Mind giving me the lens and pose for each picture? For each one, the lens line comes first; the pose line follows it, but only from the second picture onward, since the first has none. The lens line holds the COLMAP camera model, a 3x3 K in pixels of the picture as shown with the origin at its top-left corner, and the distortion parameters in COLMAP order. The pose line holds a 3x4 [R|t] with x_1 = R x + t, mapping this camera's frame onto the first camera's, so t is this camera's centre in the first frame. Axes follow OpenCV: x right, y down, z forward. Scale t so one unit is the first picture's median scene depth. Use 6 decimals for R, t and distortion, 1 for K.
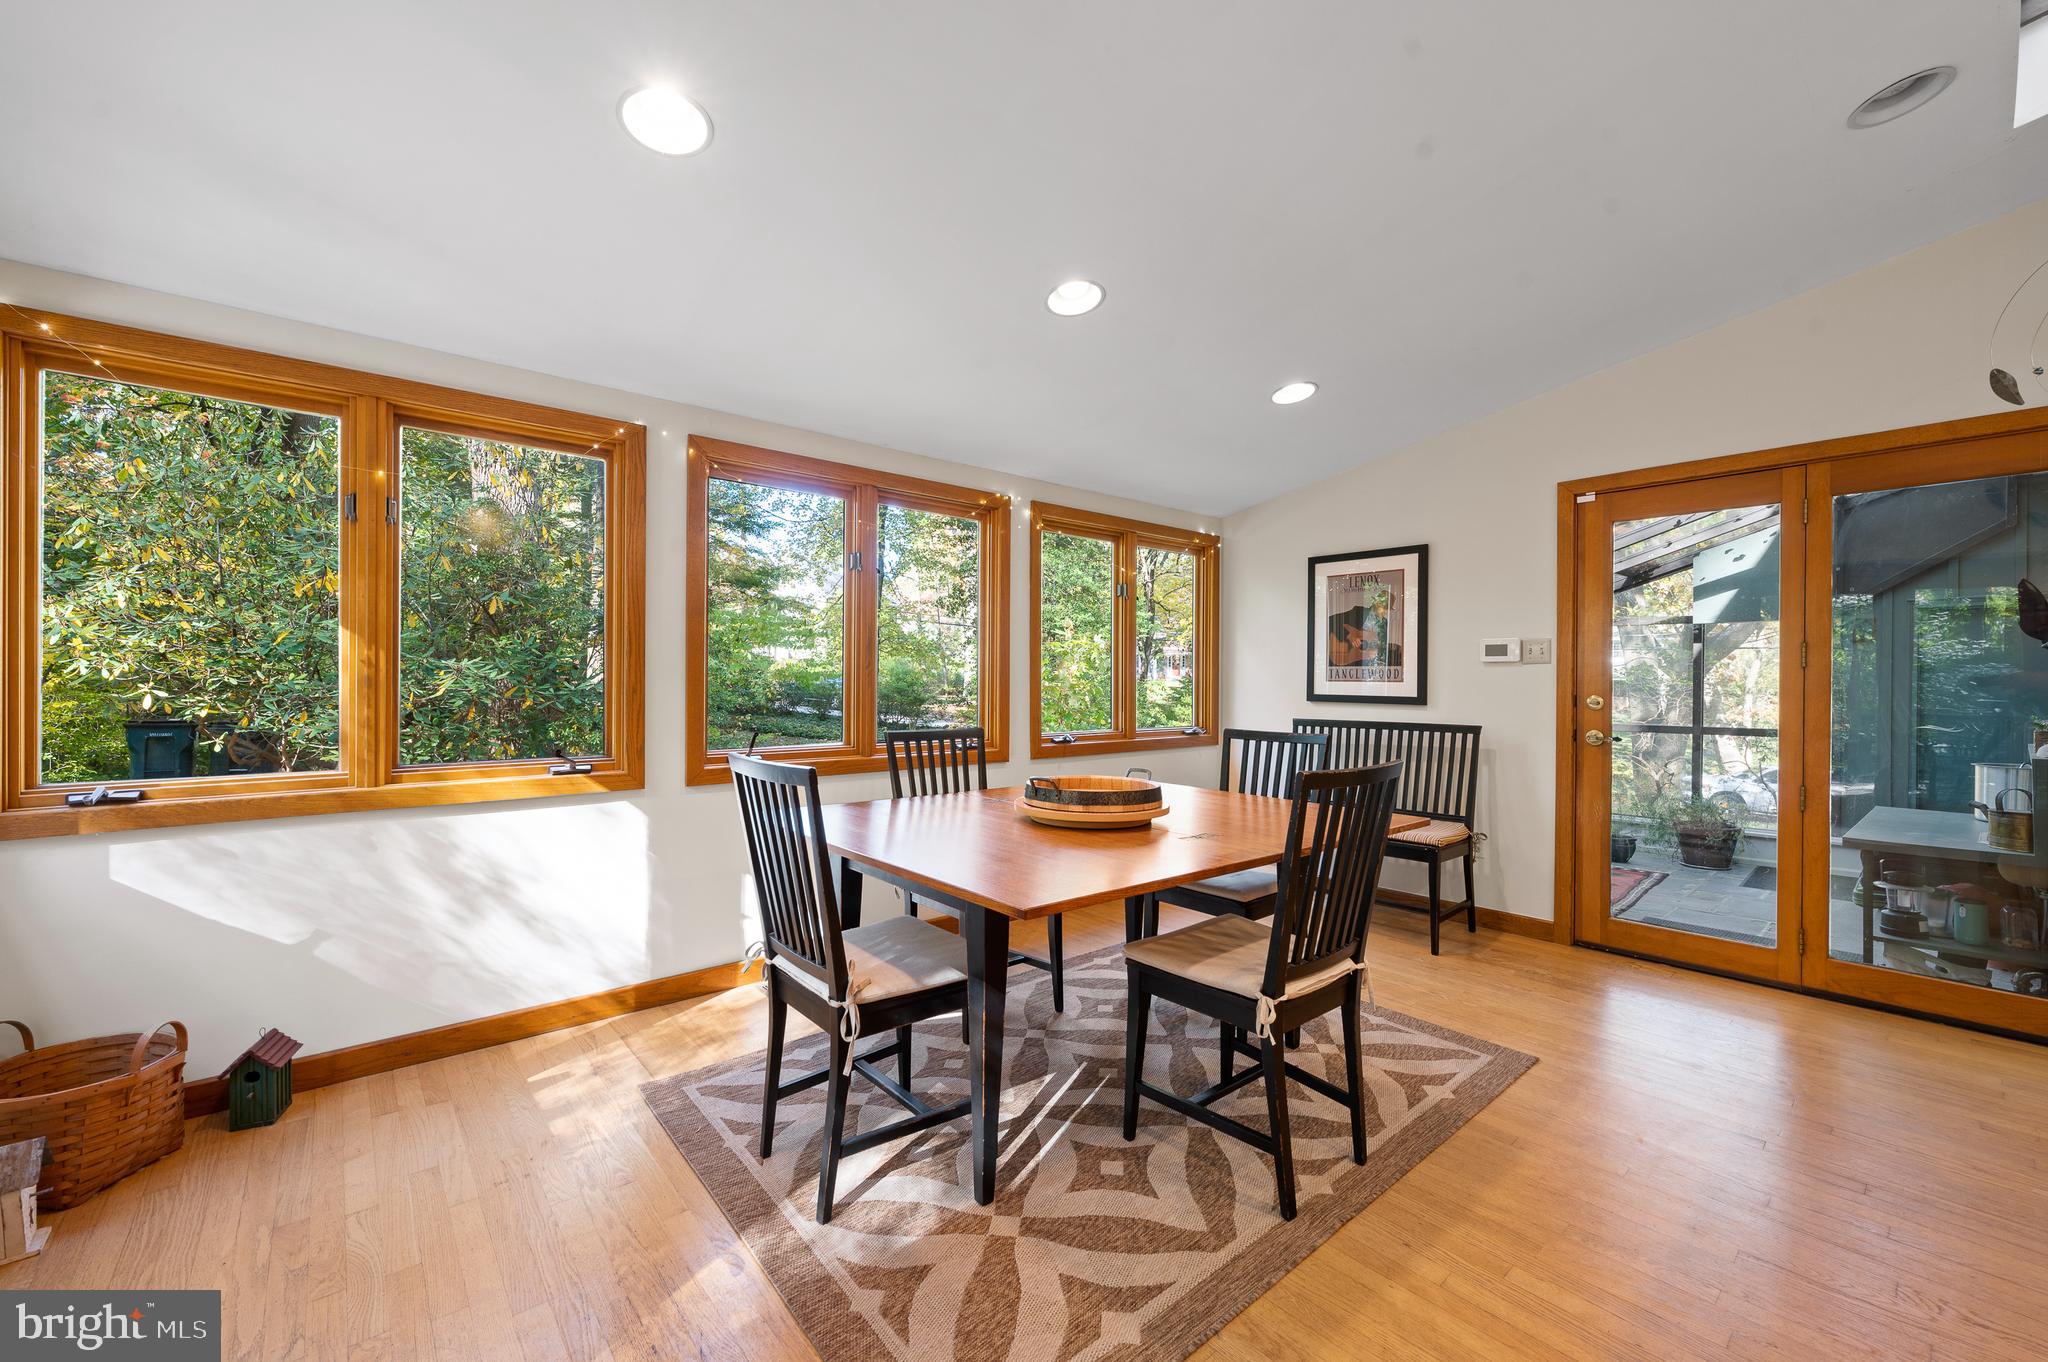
lens RADIAL K [[817.8, 0, 1024.0], [0, 817.8, 681.0], [0, 0, 1]] dist [-0.000419, -0.000043]
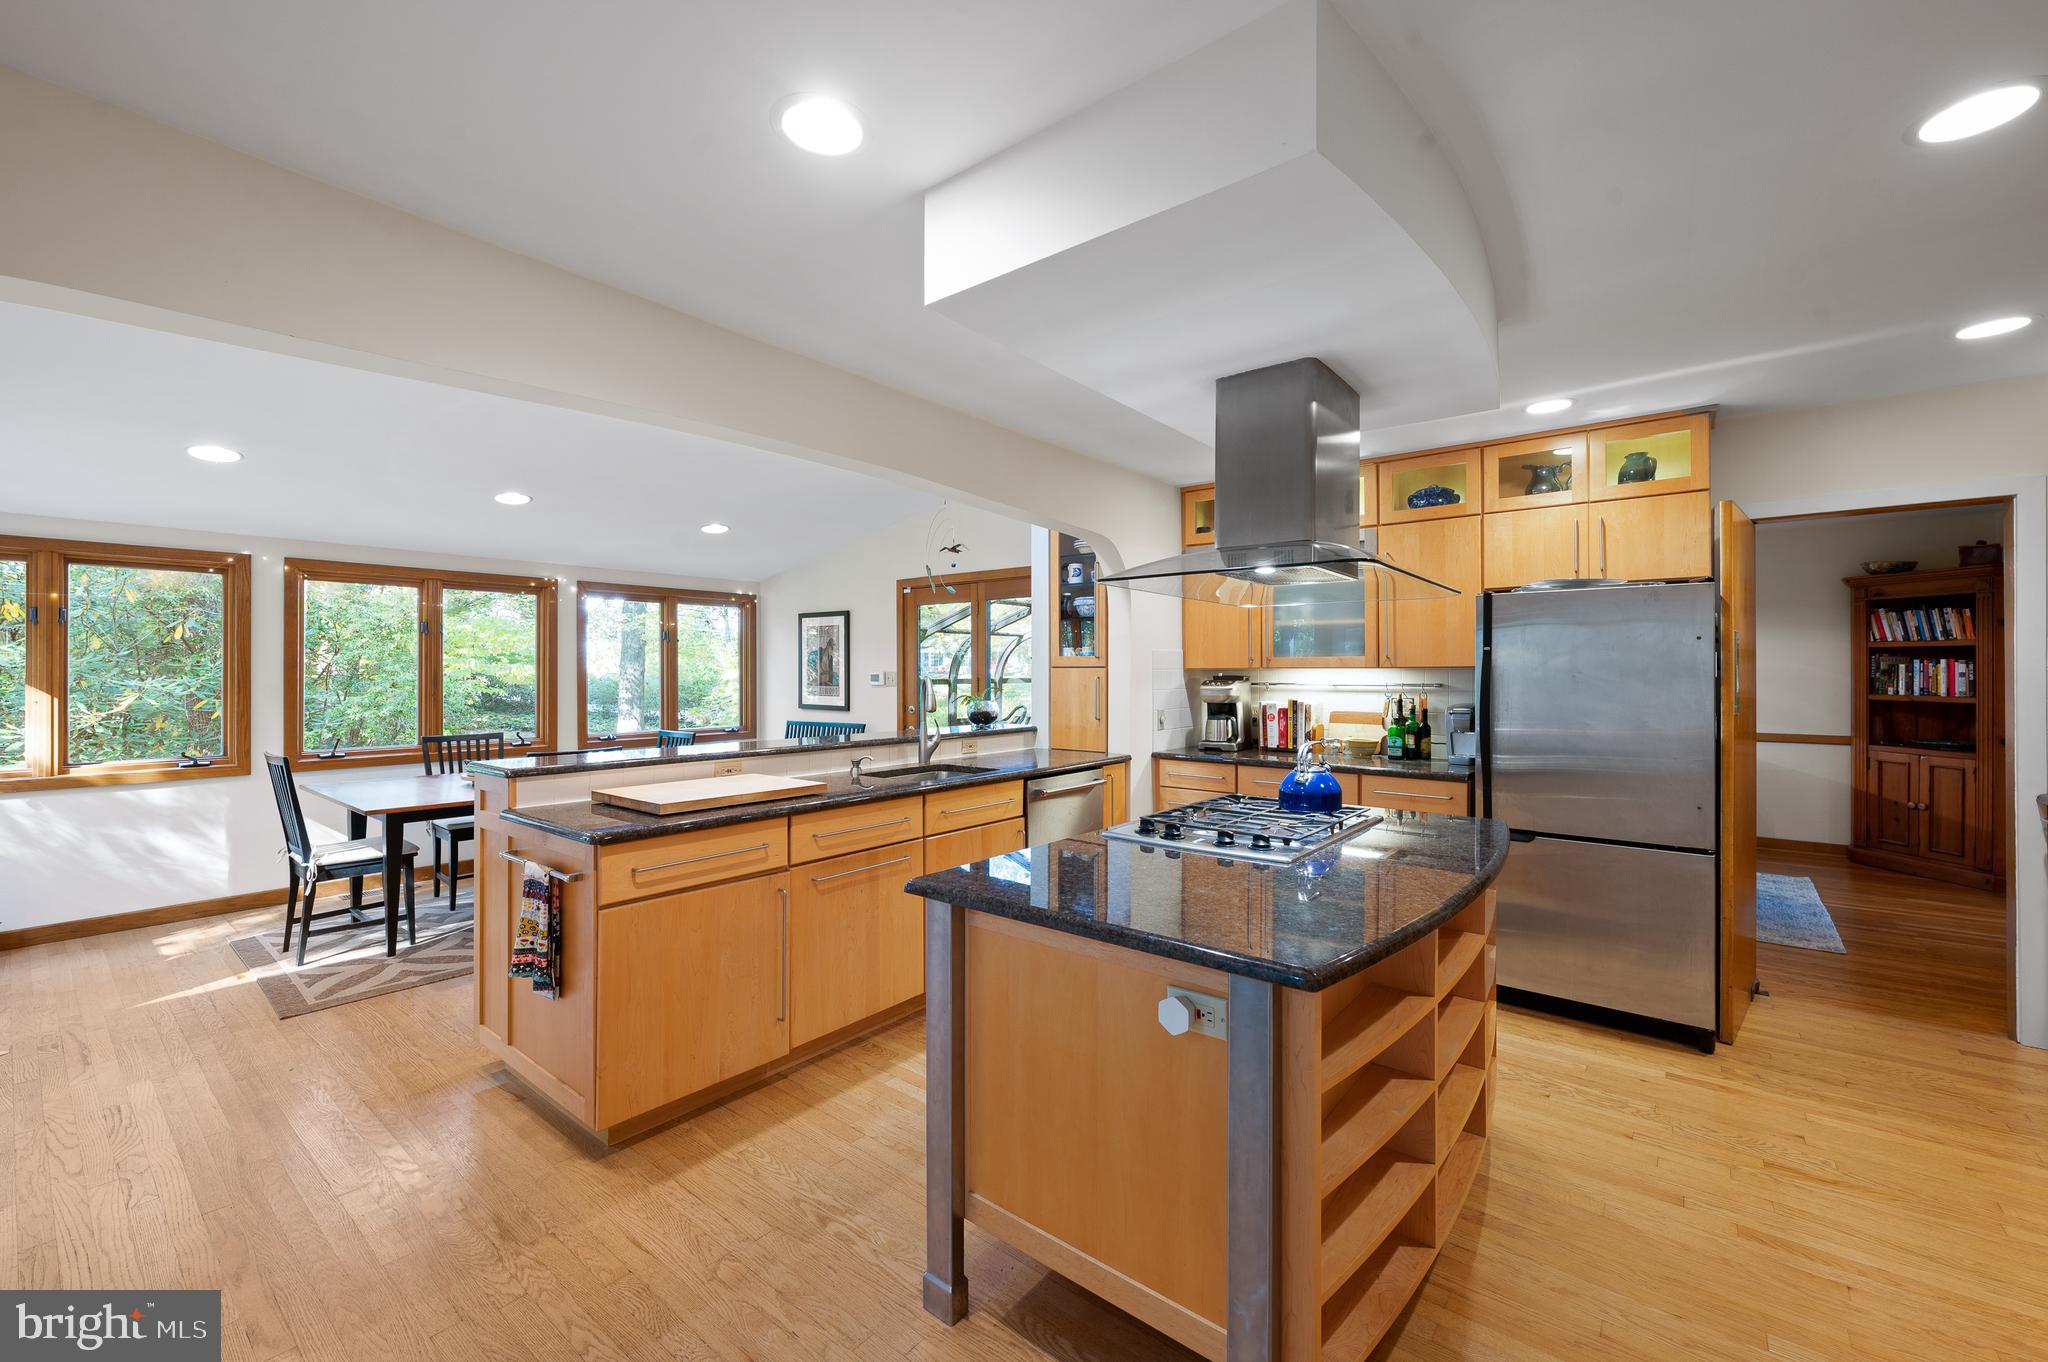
lens RADIAL K [[829.0, 0, 1032.7], [0, 829.0, 665.4], [0, 0, 1]] dist [-0.000874, 0.000106]
pose [[0.980998, -0.006770, 0.193901, 0.603491], [0.008397, 0.999936, -0.007566, -0.050574], [-0.193837, 0.009050, 0.980992, -0.747827]]
